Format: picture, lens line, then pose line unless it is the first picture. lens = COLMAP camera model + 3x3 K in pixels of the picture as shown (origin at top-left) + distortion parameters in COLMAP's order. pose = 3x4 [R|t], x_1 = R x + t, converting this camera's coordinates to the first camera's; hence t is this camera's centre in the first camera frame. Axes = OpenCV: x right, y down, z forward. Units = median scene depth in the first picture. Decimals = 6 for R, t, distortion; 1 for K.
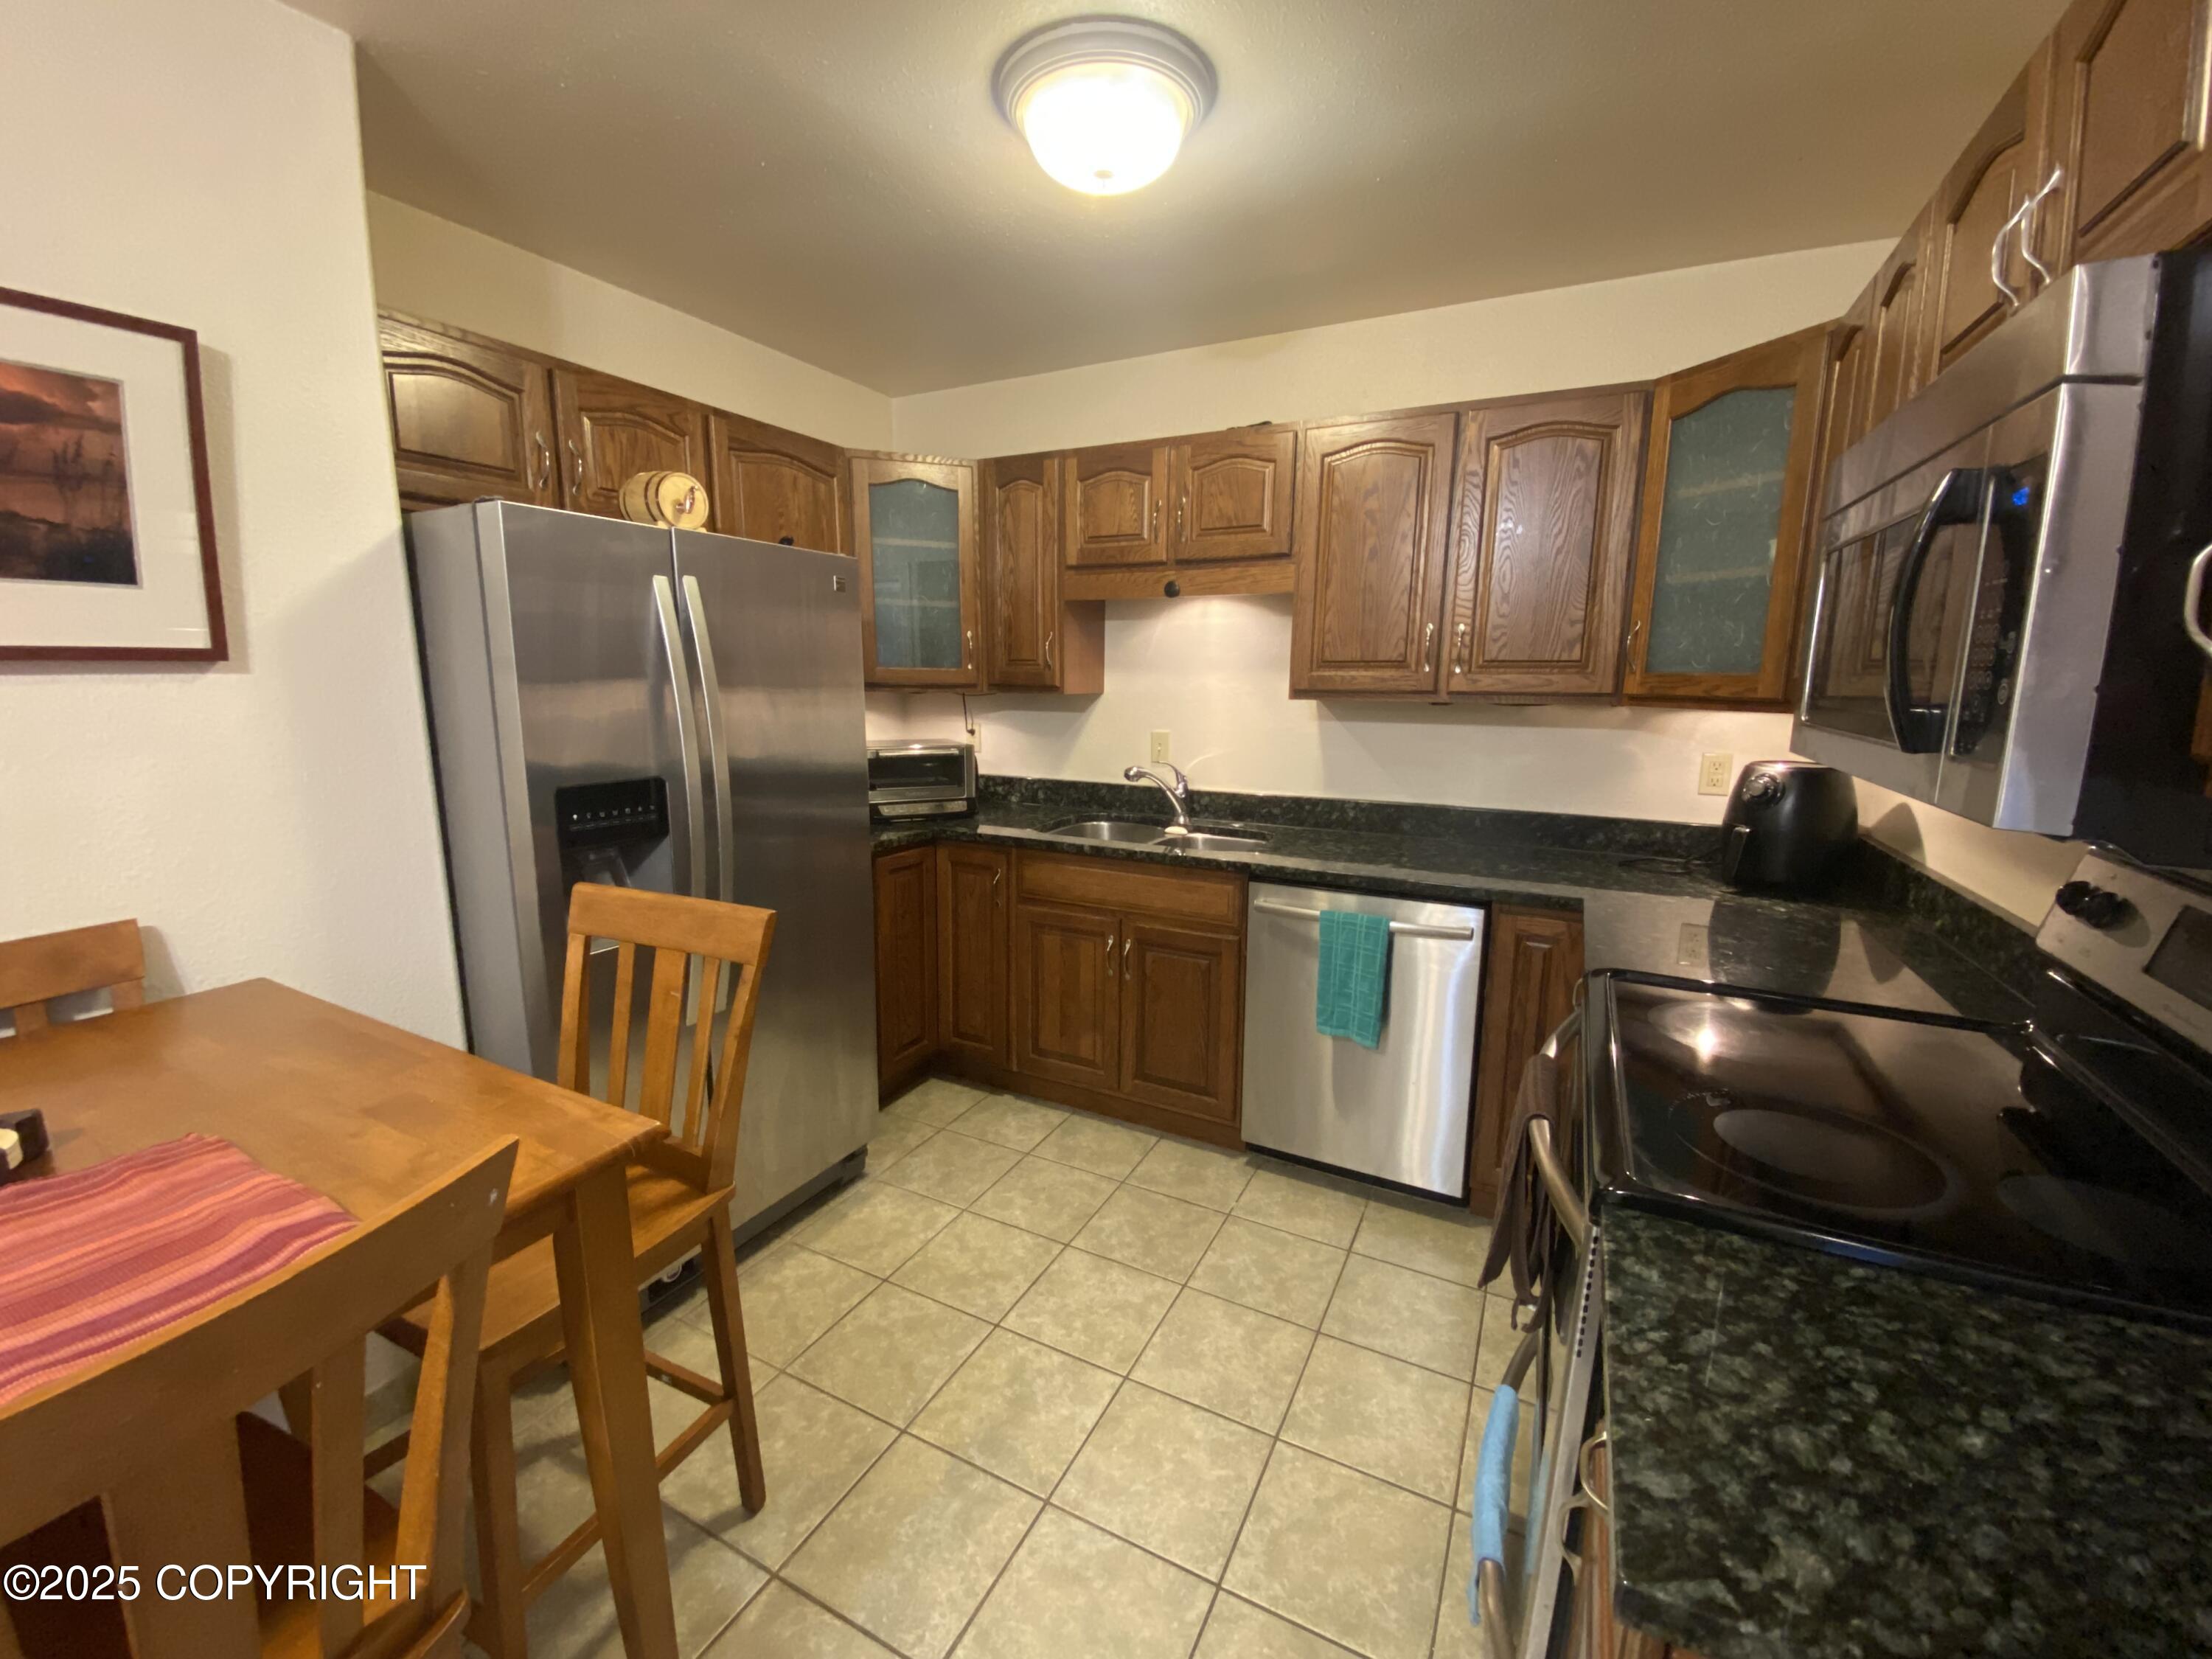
lens RADIAL K [[892.1, 0, 1104.9], [0, 892.1, 826.4], [0, 0, 1]] dist [0.036833, -0.027443]
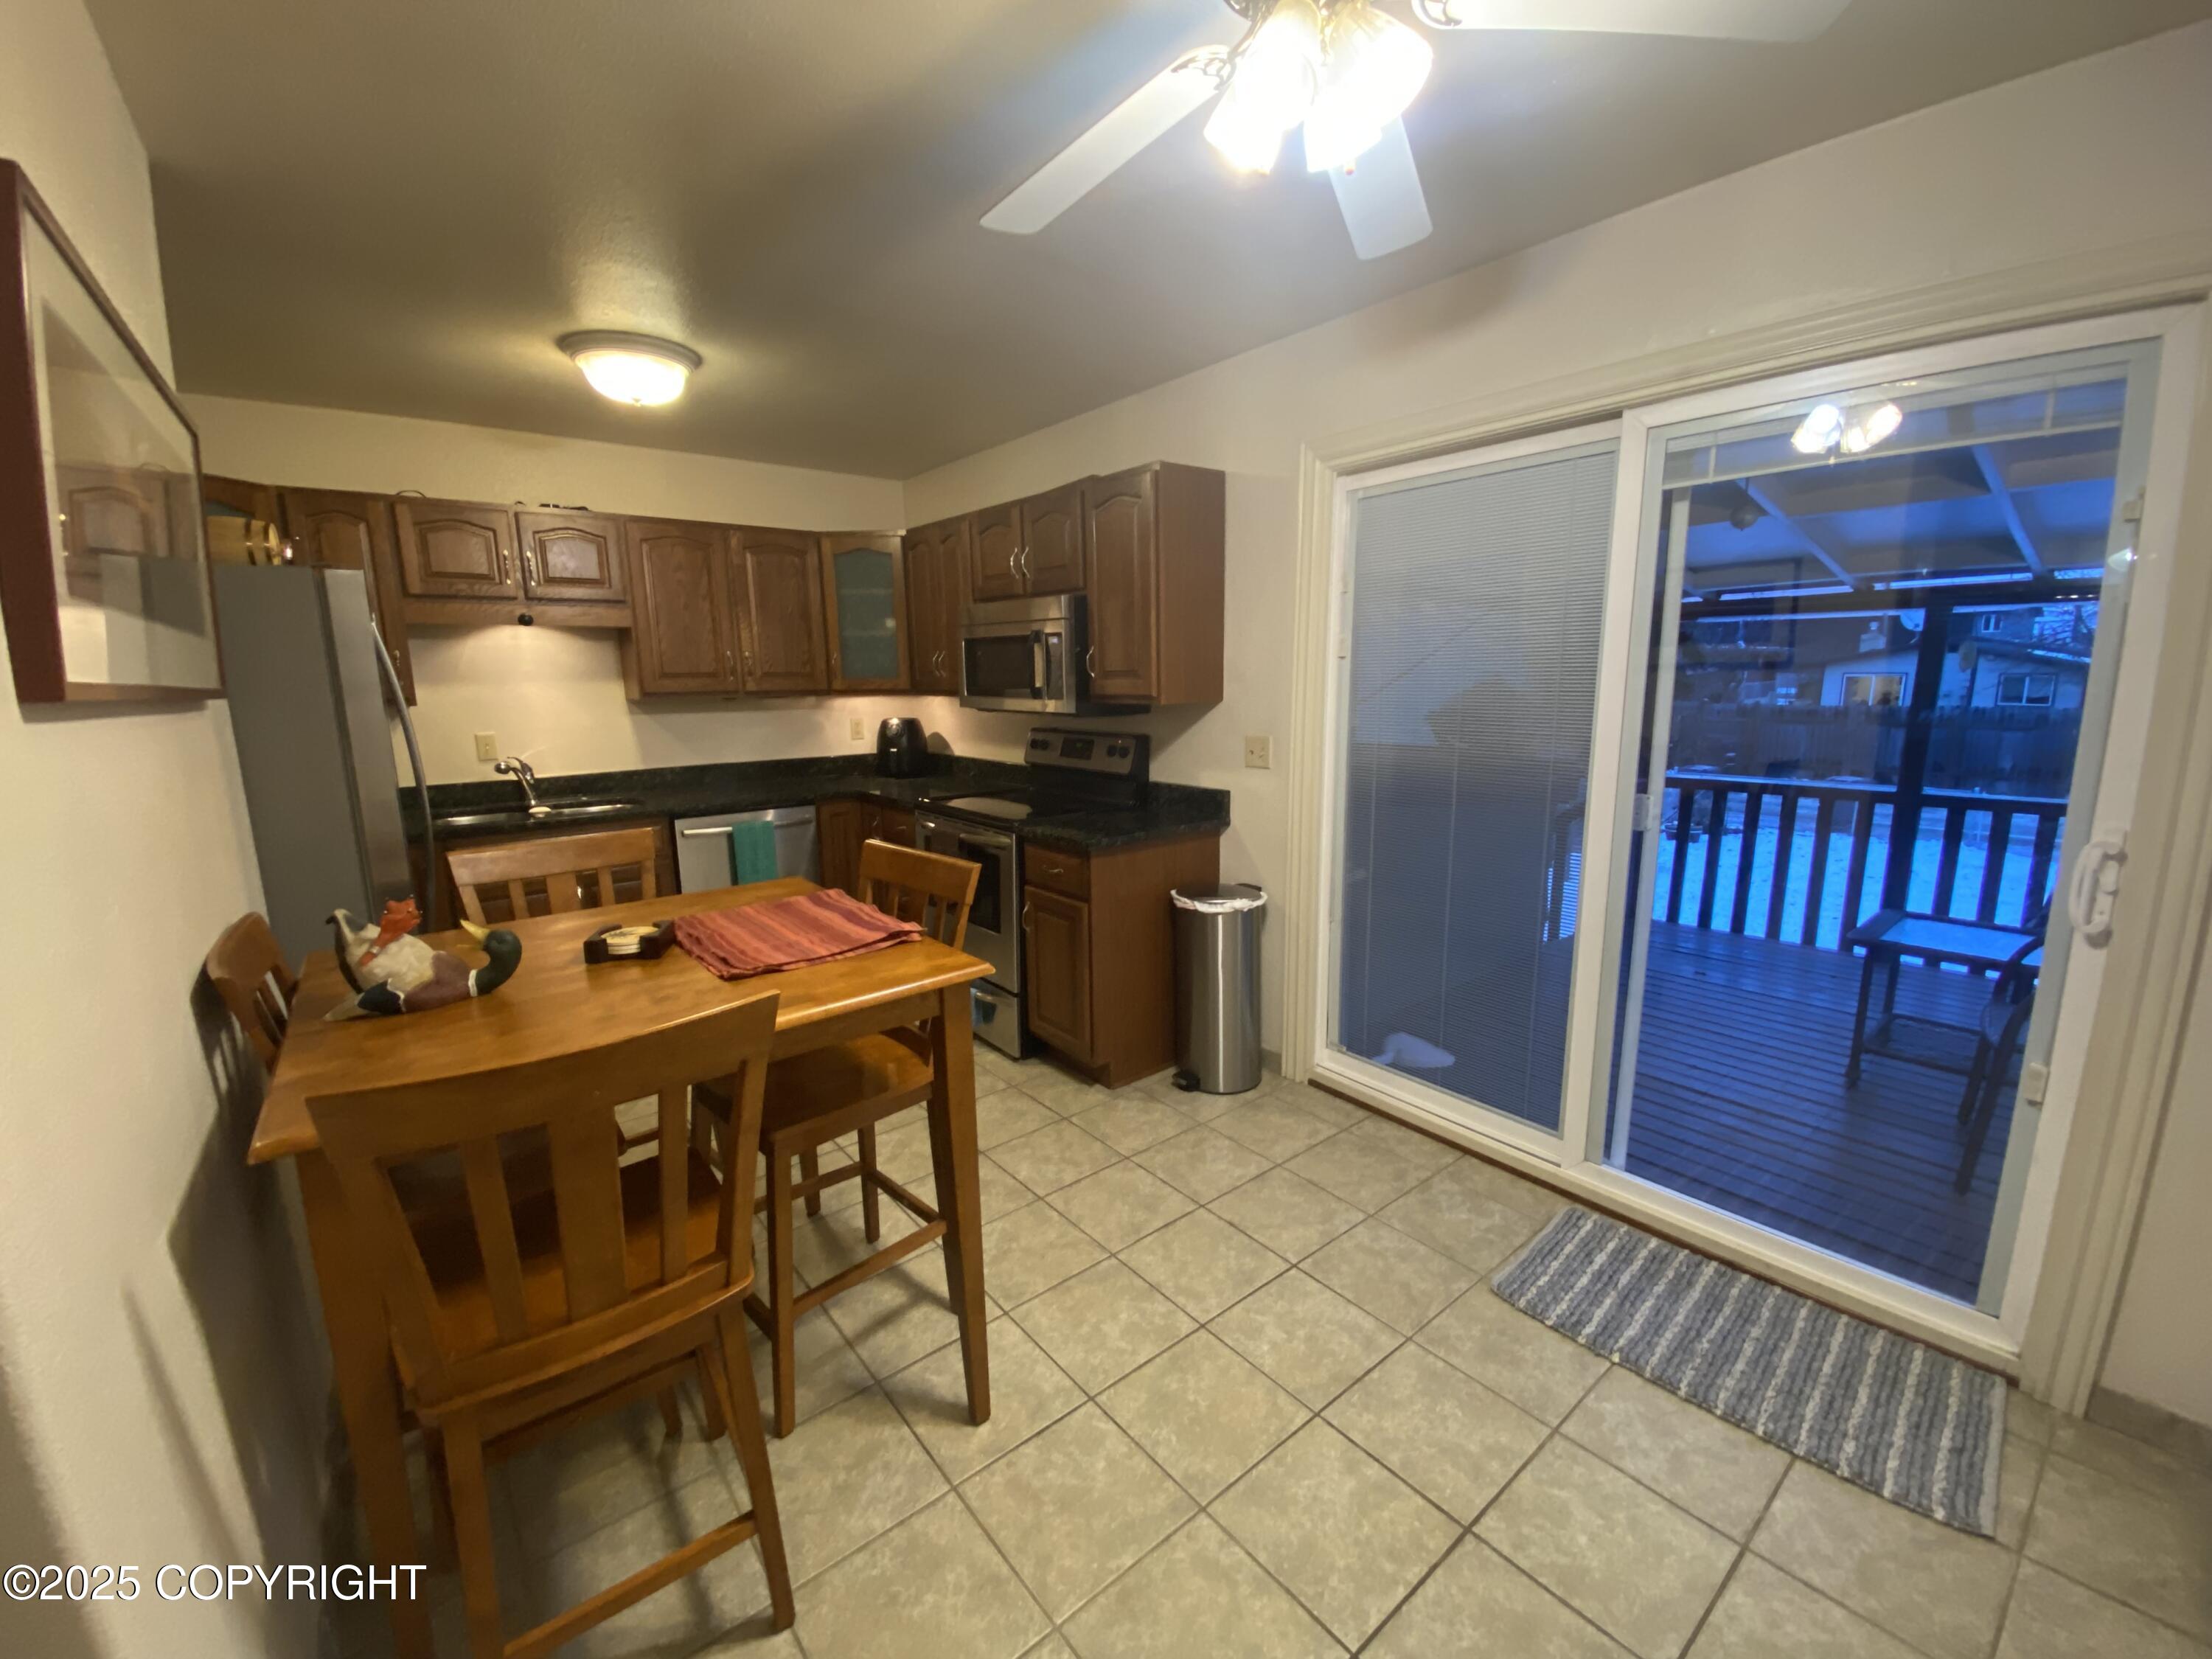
lens RADIAL K [[892.1, 0, 1104.9], [0, 892.1, 826.4], [0, 0, 1]] dist [0.036833, -0.027443]
pose [[0.404852, -0.170803, 0.898288, -0.874544], [0.172752, 0.978994, 0.108291, 0.031859], [-0.897915, 0.111339, 0.425854, -0.289105]]
